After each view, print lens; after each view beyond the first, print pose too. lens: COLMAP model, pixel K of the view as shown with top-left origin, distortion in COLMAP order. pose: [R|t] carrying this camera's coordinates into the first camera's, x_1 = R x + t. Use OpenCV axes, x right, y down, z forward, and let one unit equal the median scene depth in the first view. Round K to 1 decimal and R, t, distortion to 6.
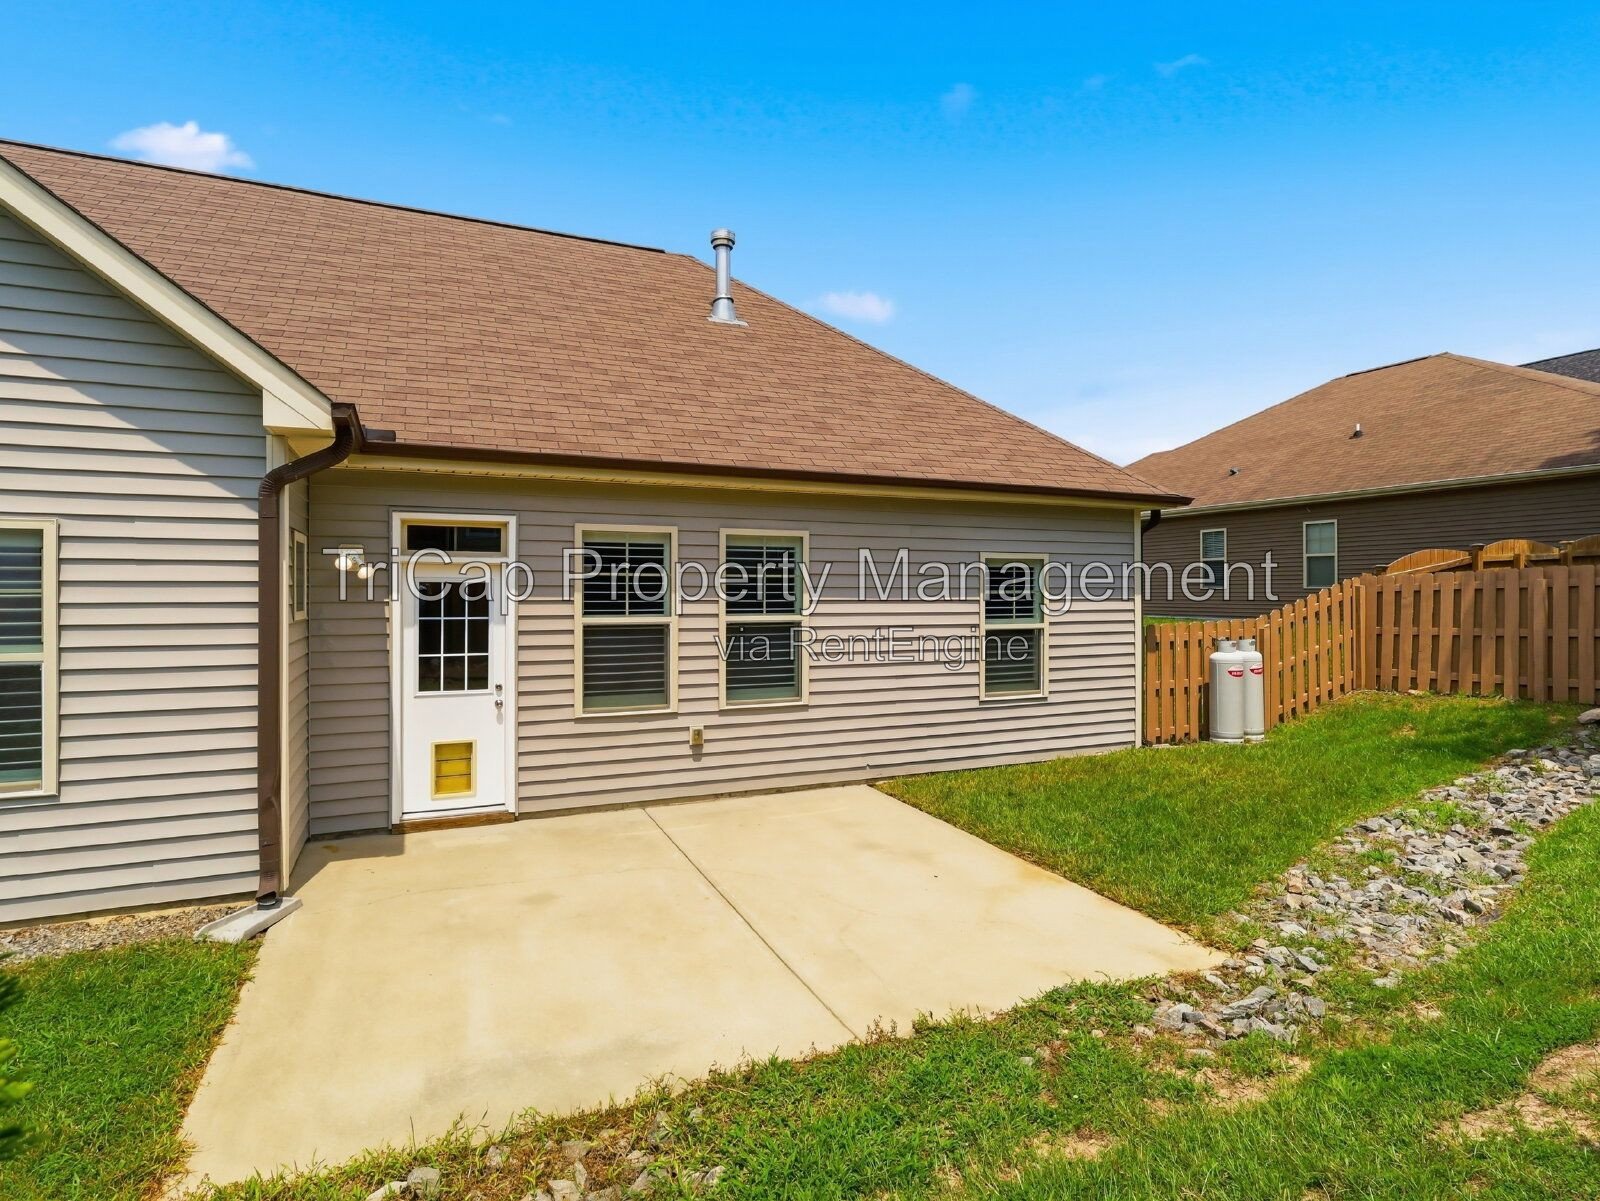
lens RADIAL K [[839.2, 0, 791.2], [0, 839.2, 590.4], [0, 0, 1]] dist [-0.003443, -0.001006]
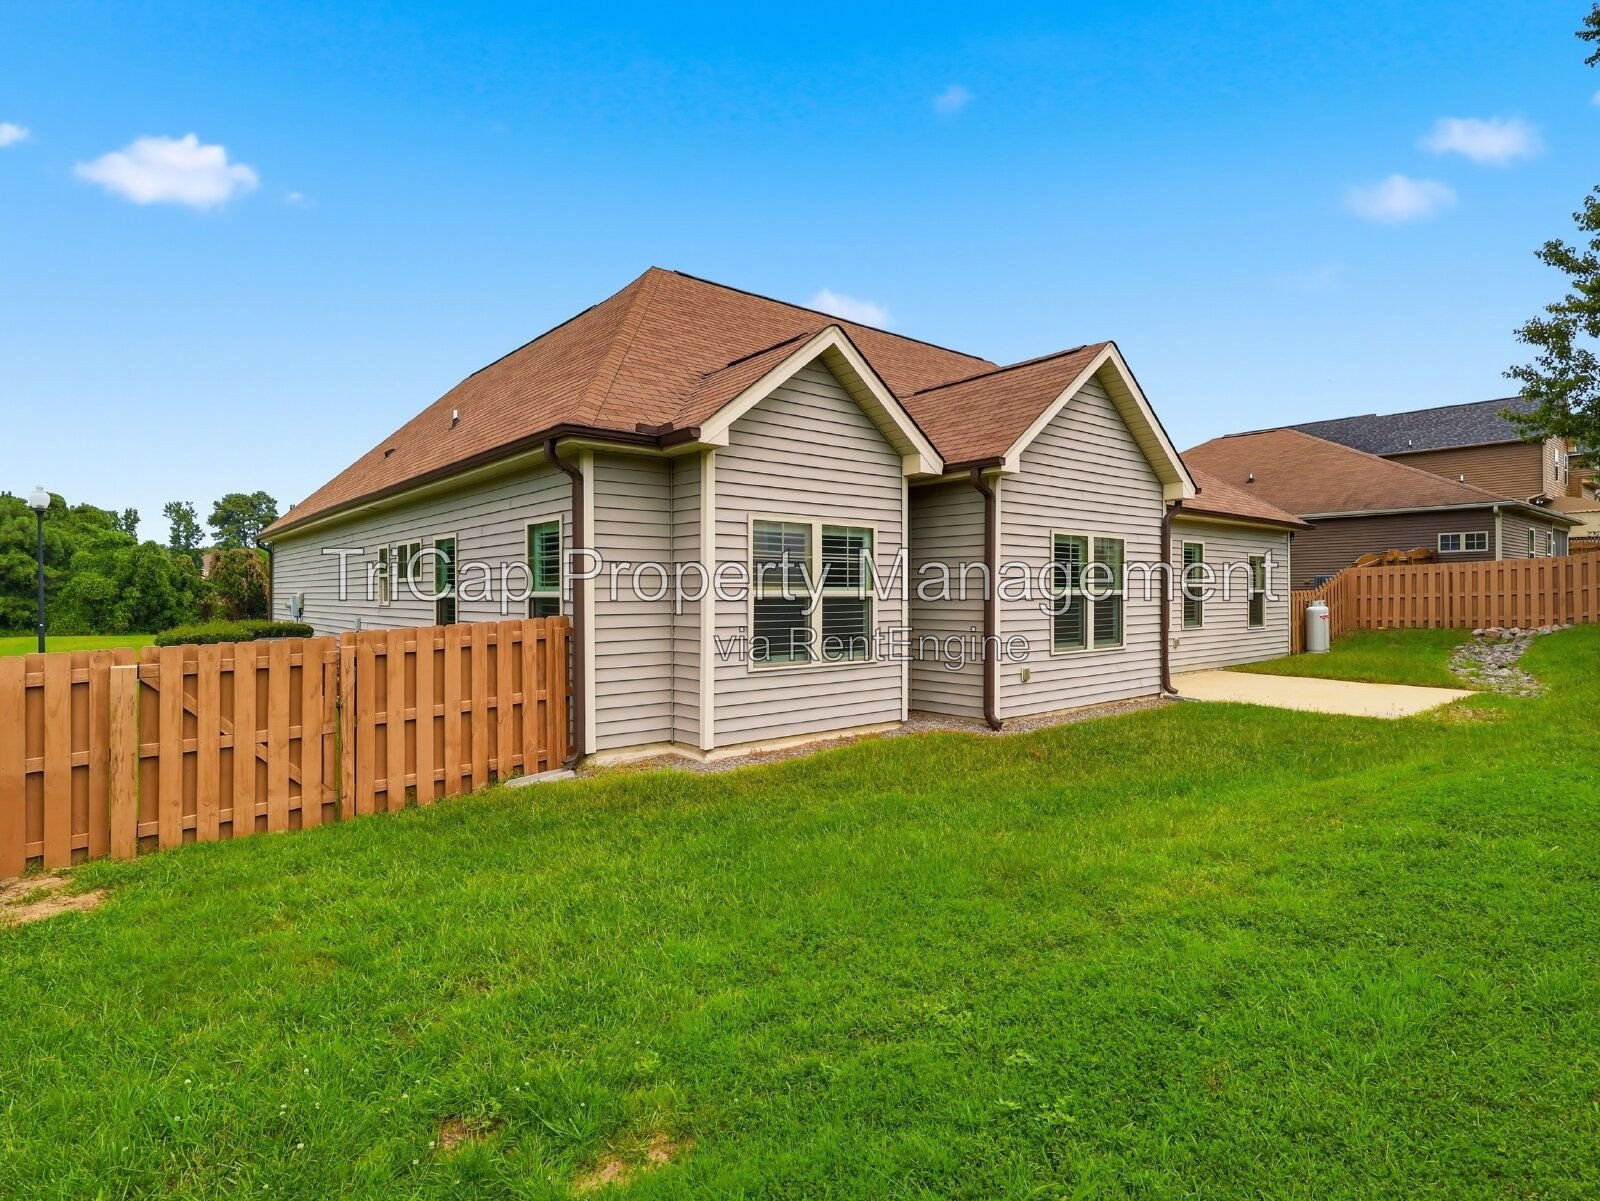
lens RADIAL K [[836.6, 0, 803.9], [0, 836.6, 598.4], [0, 0, 1]] dist [0.017961, -0.000171]
pose [[0.956227, -0.009619, 0.292467, -1.002029], [0.009832, 0.999951, 0.000743, 0.036079], [-0.292460, 0.002165, 0.956275, -0.427024]]
